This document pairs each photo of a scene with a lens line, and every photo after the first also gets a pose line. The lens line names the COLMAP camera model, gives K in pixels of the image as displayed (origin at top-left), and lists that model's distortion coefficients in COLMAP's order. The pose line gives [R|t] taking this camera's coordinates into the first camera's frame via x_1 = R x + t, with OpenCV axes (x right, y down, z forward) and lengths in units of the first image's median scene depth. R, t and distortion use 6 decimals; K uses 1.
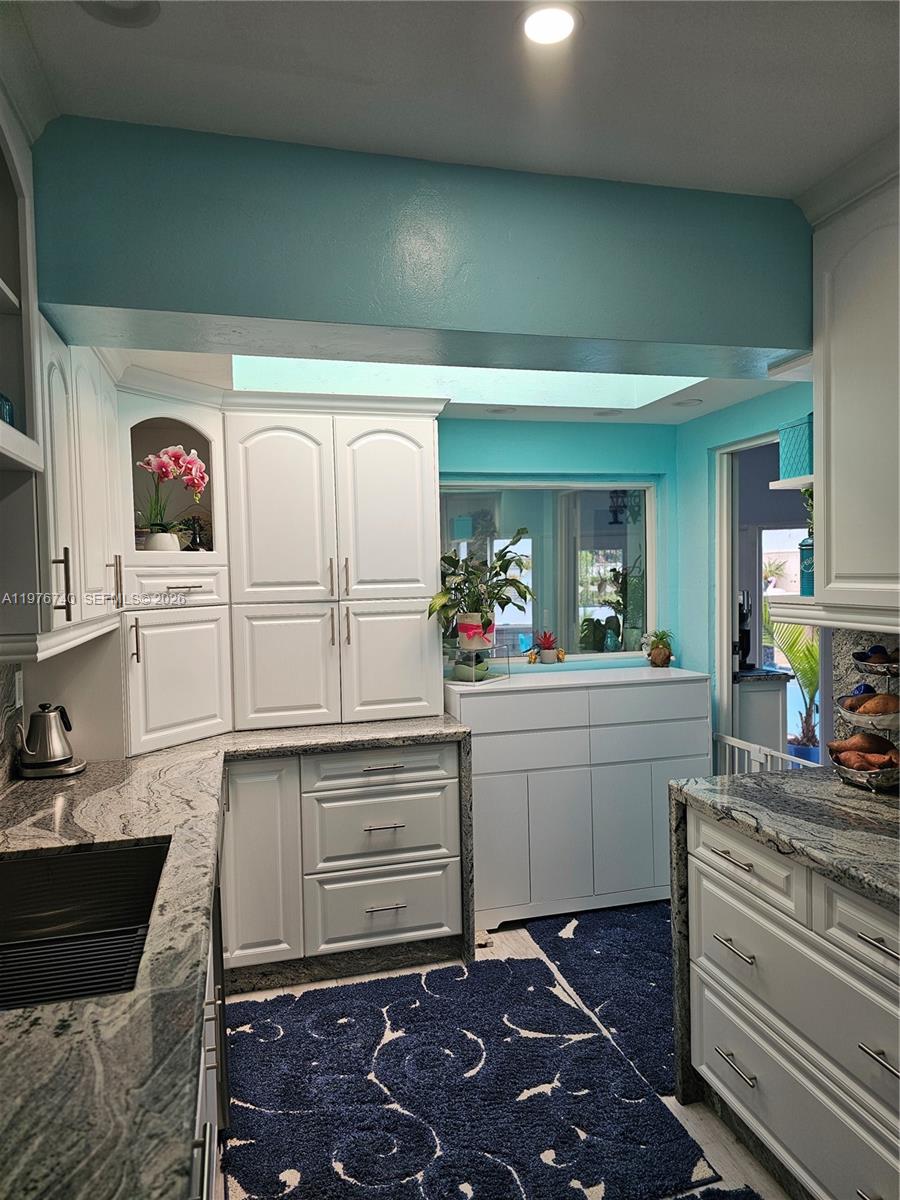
lens RADIAL K [[795.9, 0, 447.3], [0, 795.9, 600.2], [0, 0, 1]] dist [0.033541, -0.012543]
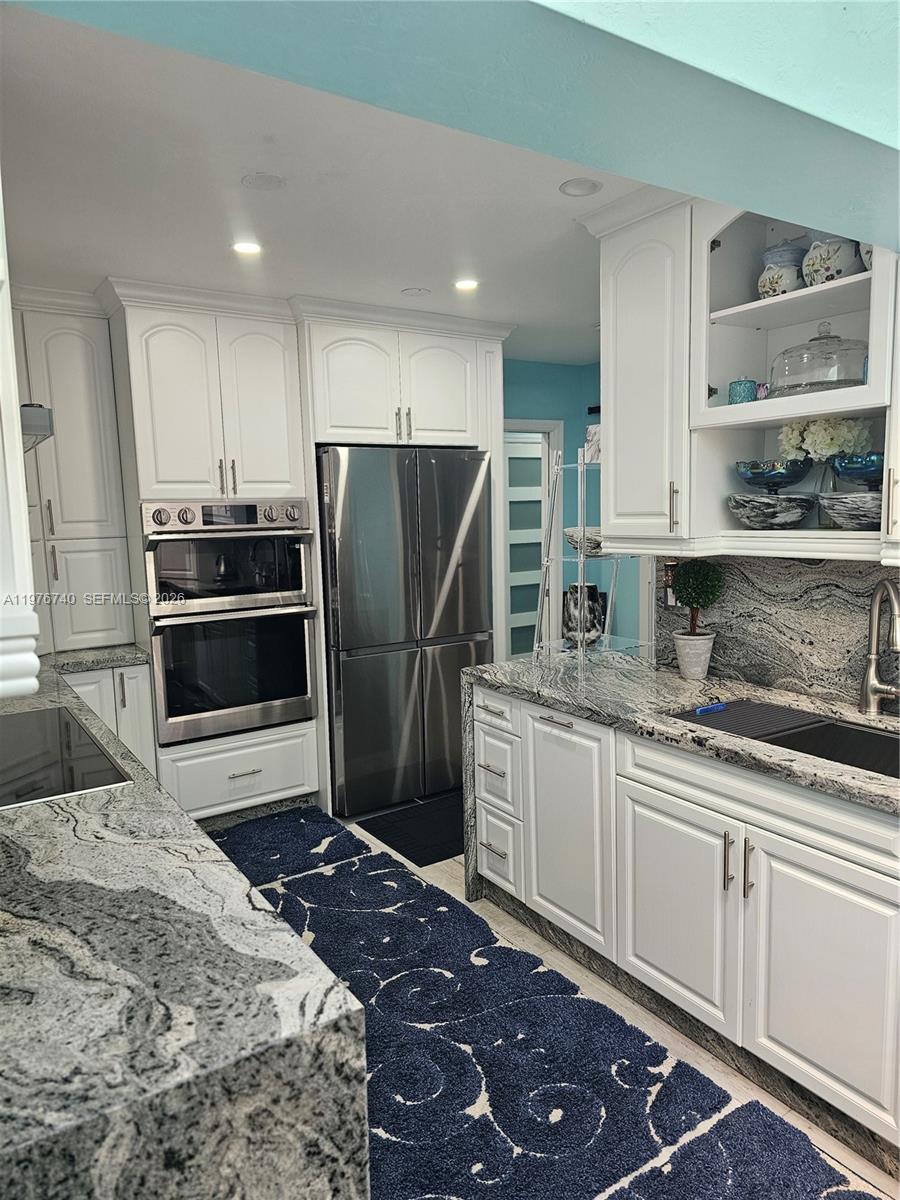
lens RADIAL K [[795.9, 0, 453.7], [0, 795.9, 600.7], [0, 0, 1]] dist [0.033541, -0.012543]
pose [[-0.946056, 0.080266, -0.313903, 0.364601], [0.030233, 0.986471, 0.161124, -0.063015], [0.322588, 0.142942, -0.935684, 1.451634]]
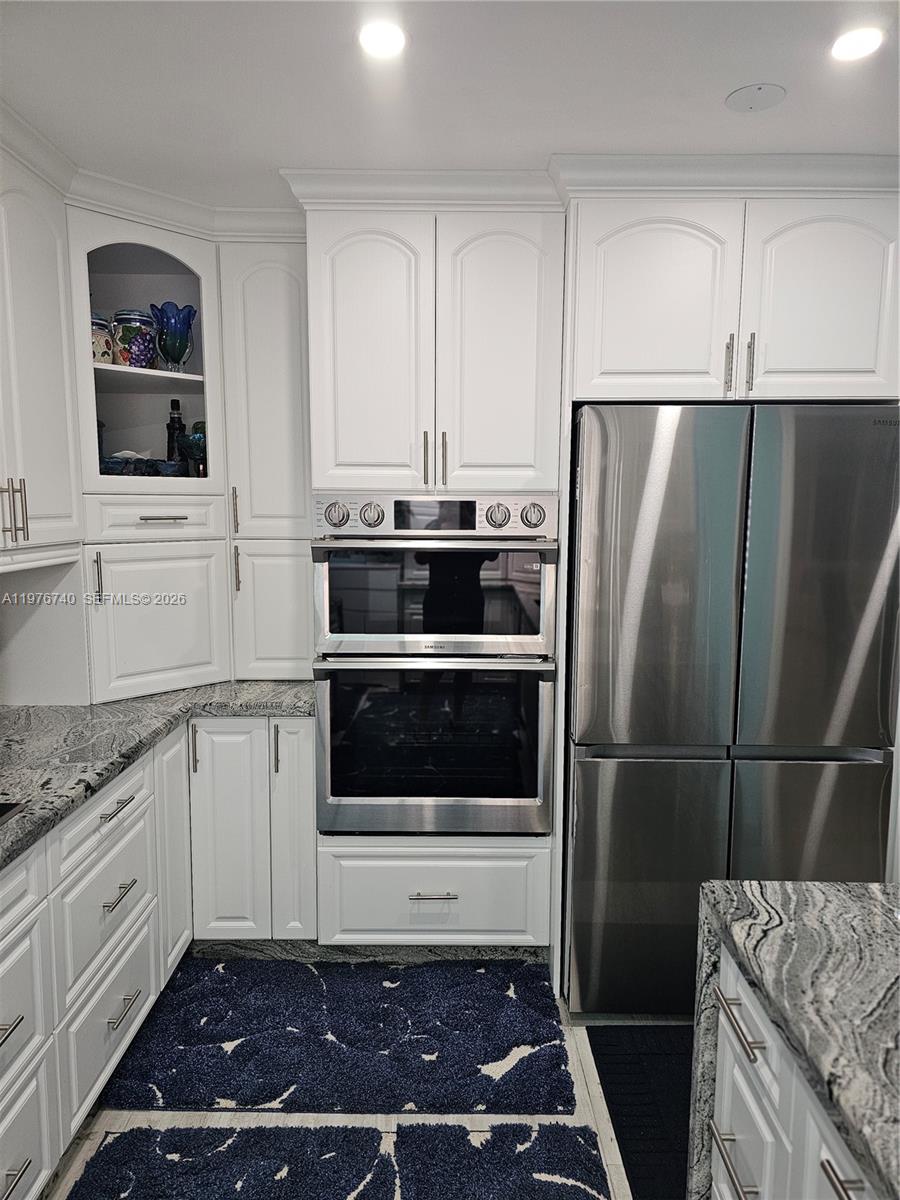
lens RADIAL K [[795.9, 0, 451.0], [0, 795.9, 600.7], [0, 0, 1]] dist [0.033541, -0.012543]
pose [[-0.965745, -0.018516, 0.258831, -0.040428], [0.021719, 0.988184, 0.151727, -0.034769], [-0.258582, 0.152151, -0.953932, 0.786301]]
